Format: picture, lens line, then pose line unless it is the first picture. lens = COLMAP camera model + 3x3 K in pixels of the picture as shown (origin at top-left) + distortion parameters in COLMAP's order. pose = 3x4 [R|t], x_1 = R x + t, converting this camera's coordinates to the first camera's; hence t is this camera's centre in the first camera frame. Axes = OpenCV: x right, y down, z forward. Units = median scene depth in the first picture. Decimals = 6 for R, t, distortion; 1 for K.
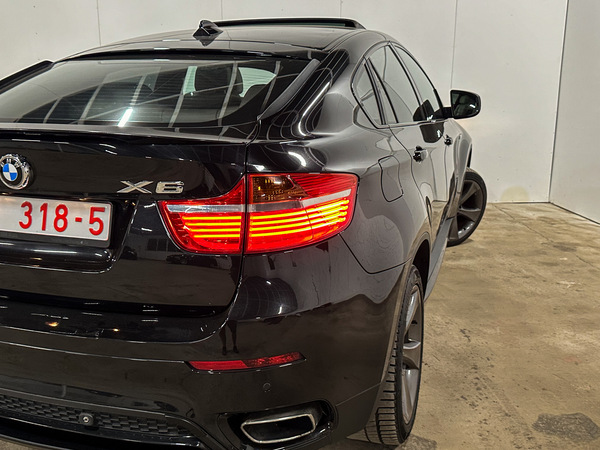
lens RADIAL K [[654.4, 0, 311.0], [0, 654.4, 224.5], [0, 0, 1]] dist [0.261067, -0.723205]
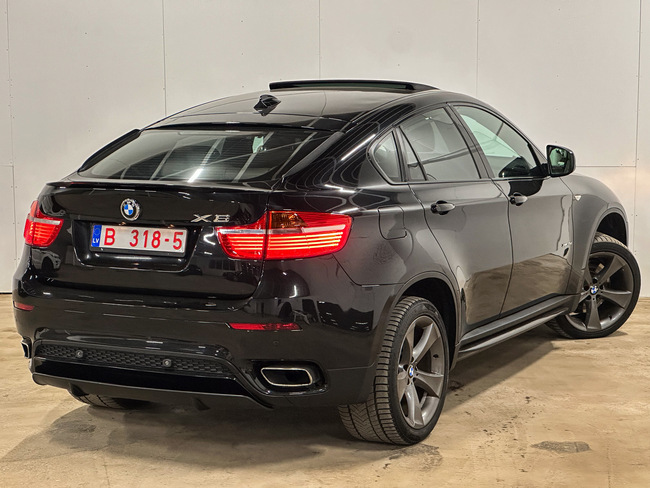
lens RADIAL K [[1655.6, 0, 325.0], [0, 1655.6, 244.0], [0, 0, 1]] dist [0.001103, 0.351774]
pose [[0.982663, 0.013556, -0.184904, 0.740763], [-0.034393, 0.993342, -0.109953, 0.416828], [0.182183, 0.114406, 0.976586, -2.741756]]
